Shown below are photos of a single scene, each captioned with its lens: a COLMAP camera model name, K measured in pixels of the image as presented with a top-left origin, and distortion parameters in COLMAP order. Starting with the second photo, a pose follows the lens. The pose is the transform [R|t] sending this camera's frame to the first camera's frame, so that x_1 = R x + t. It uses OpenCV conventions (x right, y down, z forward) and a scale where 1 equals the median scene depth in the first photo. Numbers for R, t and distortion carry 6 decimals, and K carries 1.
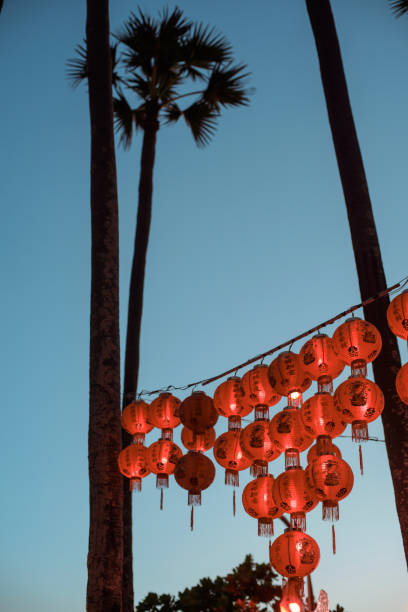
lens RADIAL K [[891.3, 0, 204.0], [0, 891.3, 306.0], [0, 0, 1]] dist [-0.103119, 0.085755]
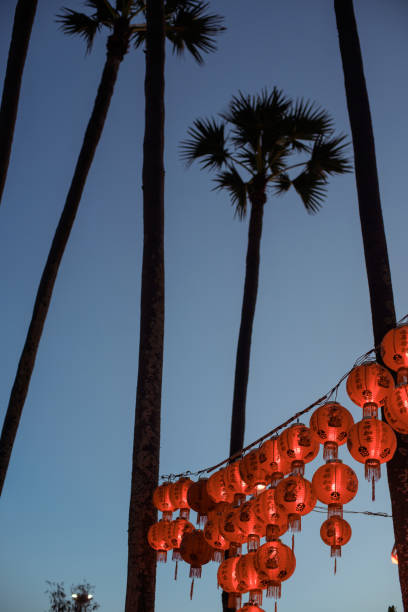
lens RADIAL K [[891.3, 0, 204.0], [0, 891.3, 306.0], [0, 0, 1]] dist [-0.103119, 0.085755]
pose [[0.980332, -0.042815, -0.192658, 0.181588], [0.033536, 0.998127, -0.051171, -0.055255], [0.194488, 0.043703, 0.979931, -0.117346]]
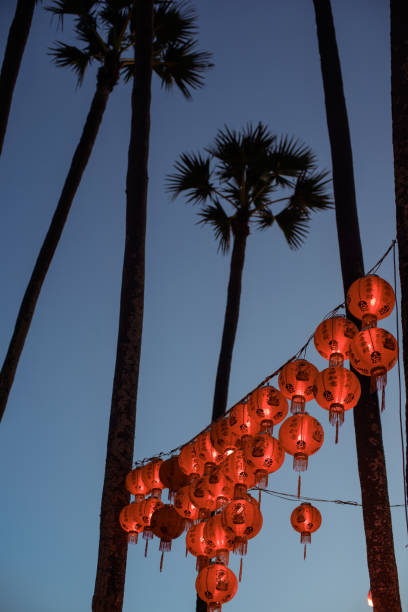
lens RADIAL K [[891.3, 0, 204.0], [0, 891.3, 306.0], [0, 0, 1]] dist [-0.103119, 0.085755]
pose [[0.984431, -0.029518, -0.173273, 0.191951], [0.009338, 0.993189, -0.116139, 0.029022], [0.175521, 0.112712, 0.978002, -0.134322]]
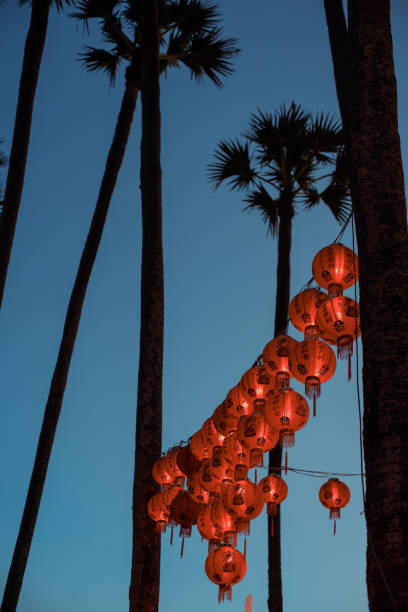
lens RADIAL K [[891.3, 0, 204.0], [0, 891.3, 306.0], [0, 0, 1]] dist [-0.103119, 0.085755]
pose [[0.956252, -0.125536, -0.264241, 0.275923], [0.099599, 0.988993, -0.109416, 0.037732], [0.275069, 0.078311, 0.958230, -0.118704]]
